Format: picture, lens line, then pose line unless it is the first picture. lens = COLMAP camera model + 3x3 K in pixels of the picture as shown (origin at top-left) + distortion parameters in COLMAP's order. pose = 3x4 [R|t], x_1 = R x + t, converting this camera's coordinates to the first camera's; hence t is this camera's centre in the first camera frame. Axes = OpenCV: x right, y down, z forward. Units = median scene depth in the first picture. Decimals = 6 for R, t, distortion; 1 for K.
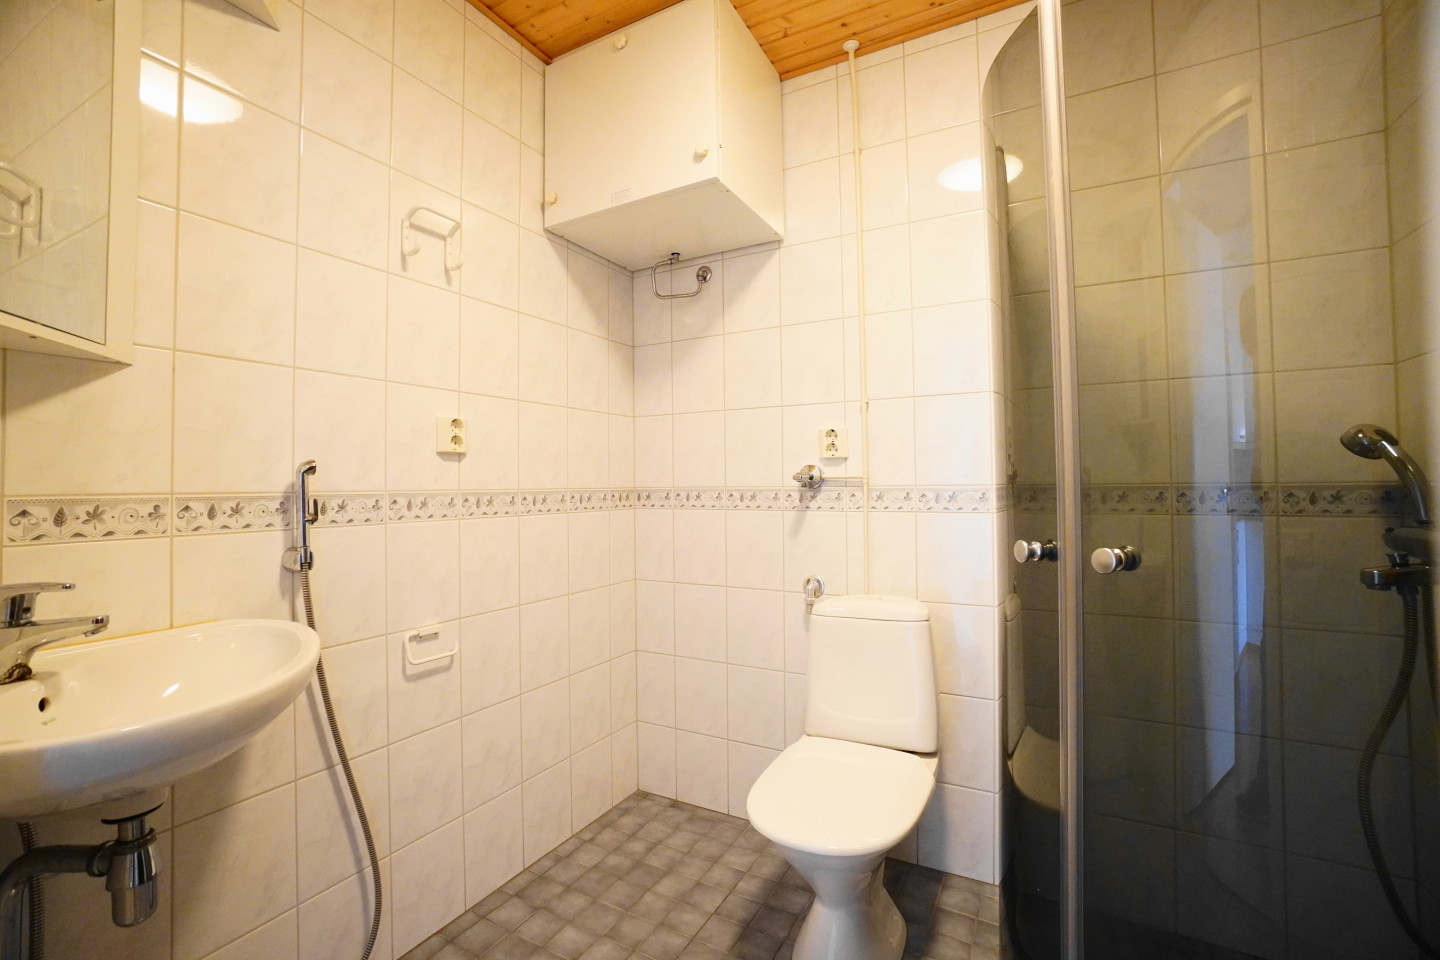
lens RADIAL K [[628.8, 0, 711.1], [0, 628.8, 468.9], [0, 0, 1]] dist [-0.067157, 0.024785]
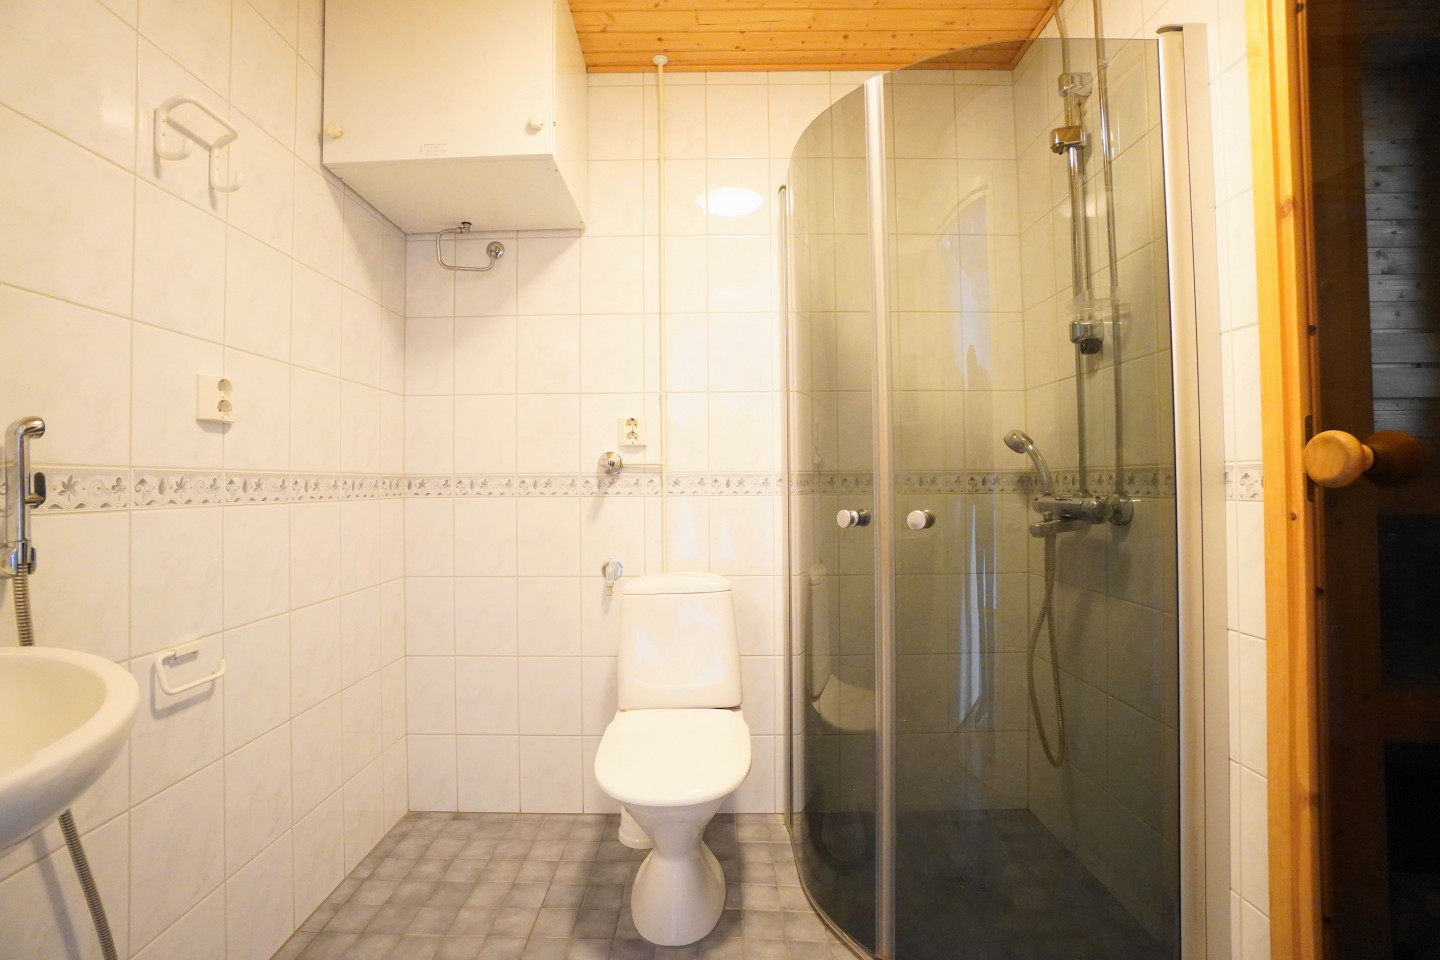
lens RADIAL K [[628.8, 0, 711.1], [0, 628.8, 468.9], [0, 0, 1]] dist [-0.067157, 0.024785]
pose [[0.876129, 0.012980, 0.481901, -0.205405], [-0.012305, 0.999914, -0.004562, 0.025994], [-0.481919, -0.001933, 0.876214, 0.017597]]
